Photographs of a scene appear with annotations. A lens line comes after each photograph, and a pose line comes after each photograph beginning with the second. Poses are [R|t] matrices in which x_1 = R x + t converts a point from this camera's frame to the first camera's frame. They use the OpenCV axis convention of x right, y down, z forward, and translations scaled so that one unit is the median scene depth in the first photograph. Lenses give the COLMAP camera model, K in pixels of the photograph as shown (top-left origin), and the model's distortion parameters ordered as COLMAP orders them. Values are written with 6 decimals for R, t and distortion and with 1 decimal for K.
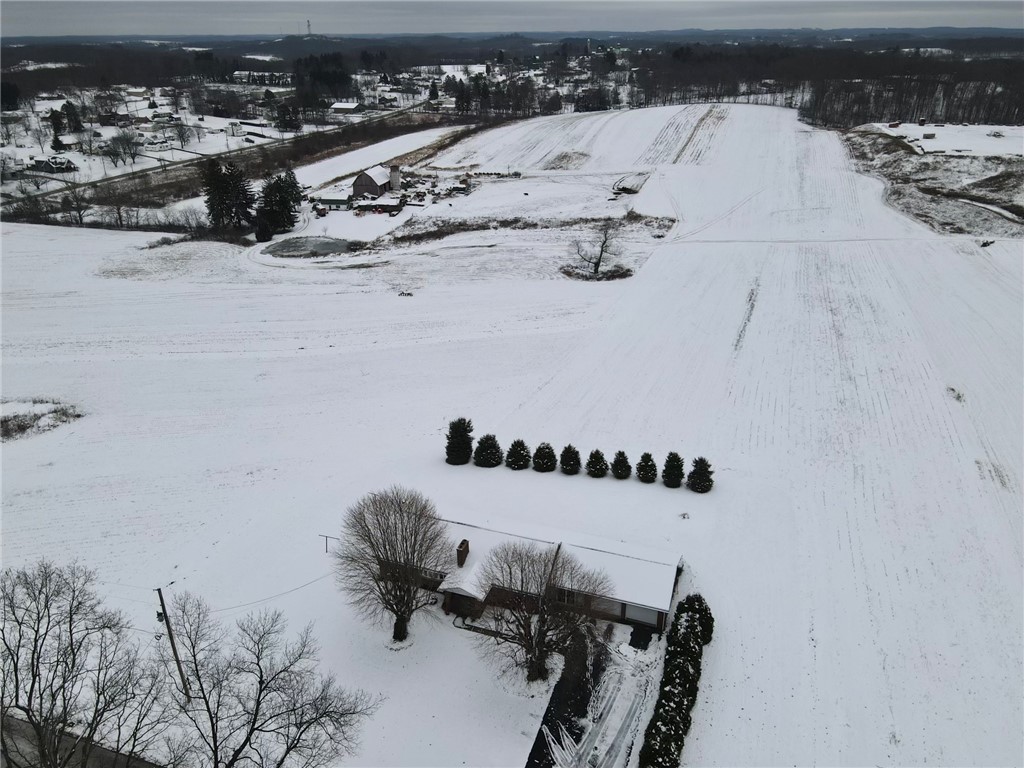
lens RADIAL K [[736.1, 0, 512.0], [0, 736.1, 384.0], [0, 0, 1]] dist [0.003763, 0.007720]
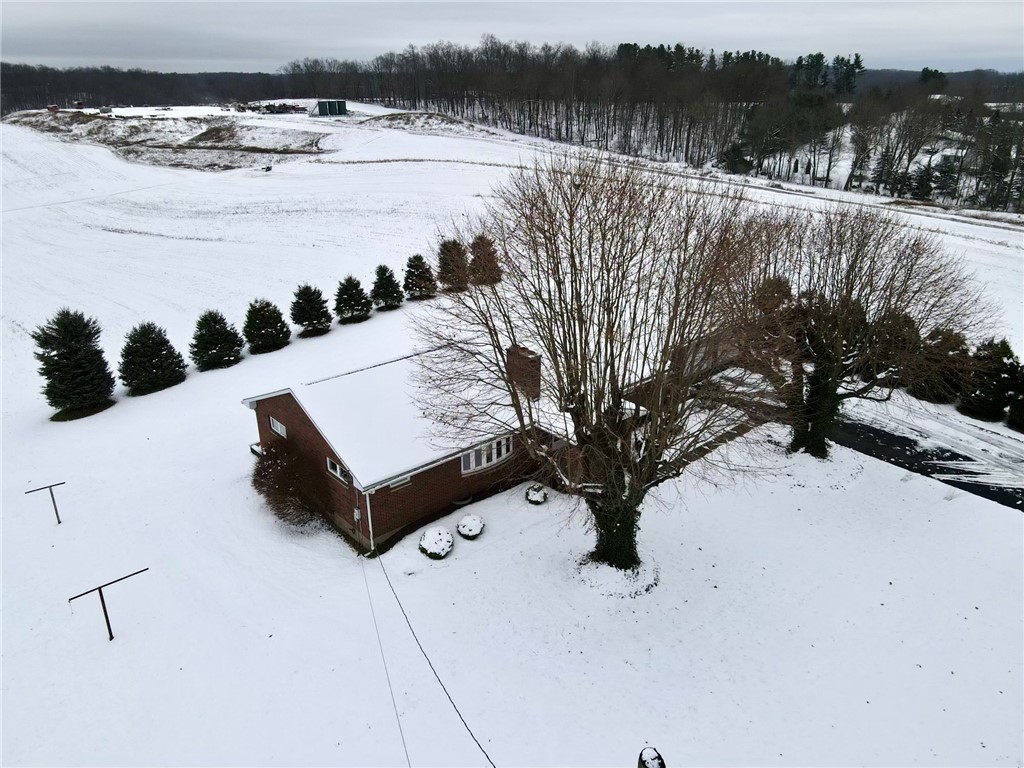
lens RADIAL K [[736.1, 0, 512.0], [0, 736.1, 384.0], [0, 0, 1]] dist [0.003763, 0.007720]
pose [[0.483301, -0.336311, 0.808279, -0.312347], [0.368149, 0.915740, 0.160893, 0.115145], [-0.794283, 0.219807, 0.566391, 0.542258]]
